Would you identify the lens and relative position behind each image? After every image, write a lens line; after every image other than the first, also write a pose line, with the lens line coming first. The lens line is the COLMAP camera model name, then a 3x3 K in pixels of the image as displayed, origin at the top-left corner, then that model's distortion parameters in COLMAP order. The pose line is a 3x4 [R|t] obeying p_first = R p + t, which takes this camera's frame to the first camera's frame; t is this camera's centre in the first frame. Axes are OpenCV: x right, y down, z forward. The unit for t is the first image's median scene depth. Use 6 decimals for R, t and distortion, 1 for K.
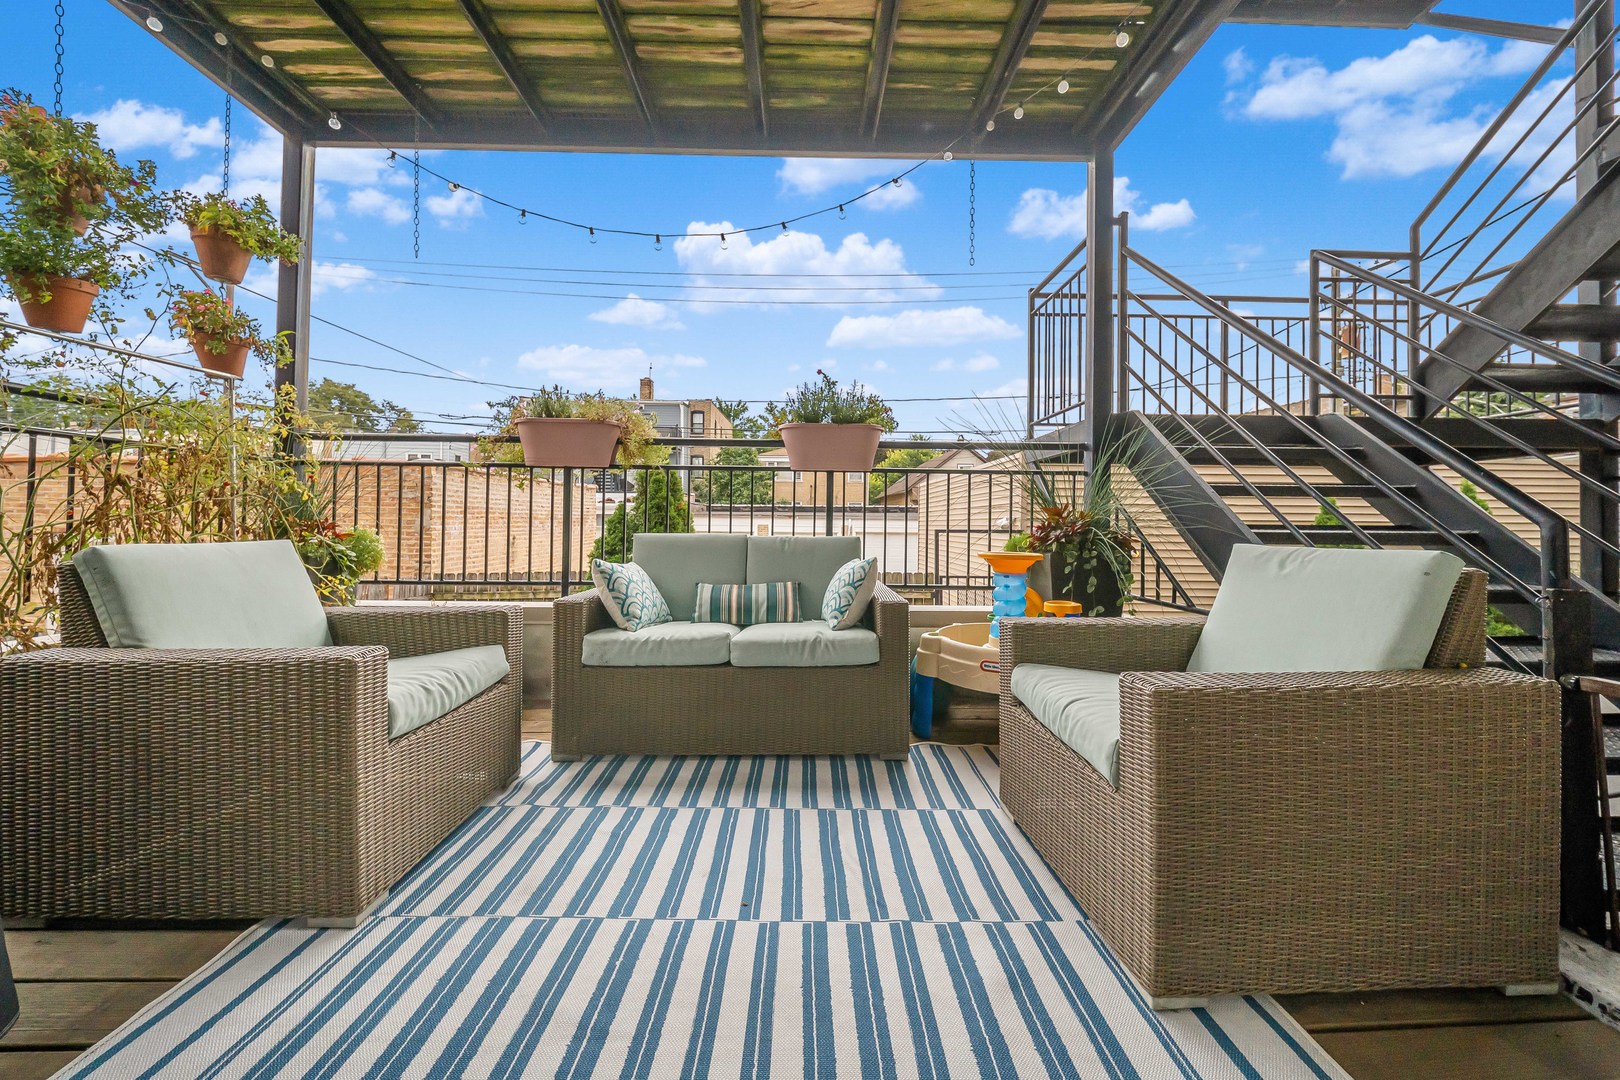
lens RADIAL K [[589.8, 0, 828.3], [0, 589.8, 526.2], [0, 0, 1]] dist [-0.006091, -0.001480]
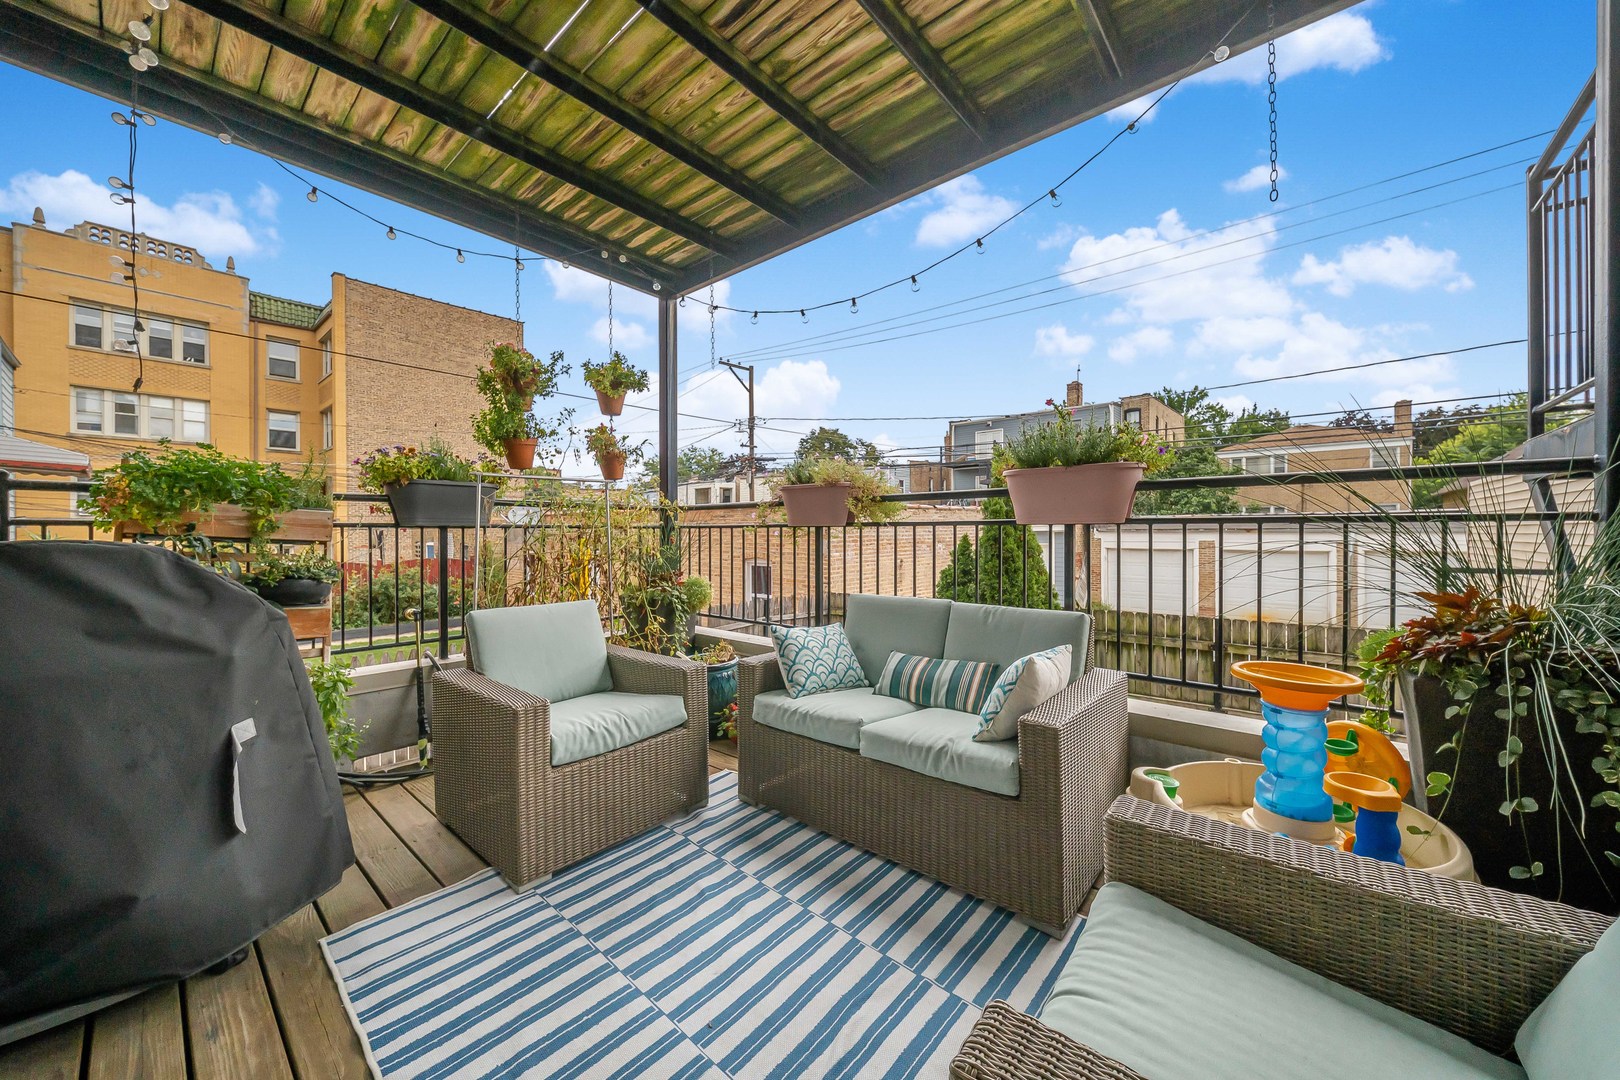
lens RADIAL K [[589.8, 0, 812.9], [0, 589.8, 540.1], [0, 0, 1]] dist [-0.006091, -0.001480]
pose [[0.731690, -0.000627, -0.681637, 0.423917], [0.007660, 0.999944, 0.007302, -0.114980], [0.681595, -0.010564, 0.731654, 0.261594]]
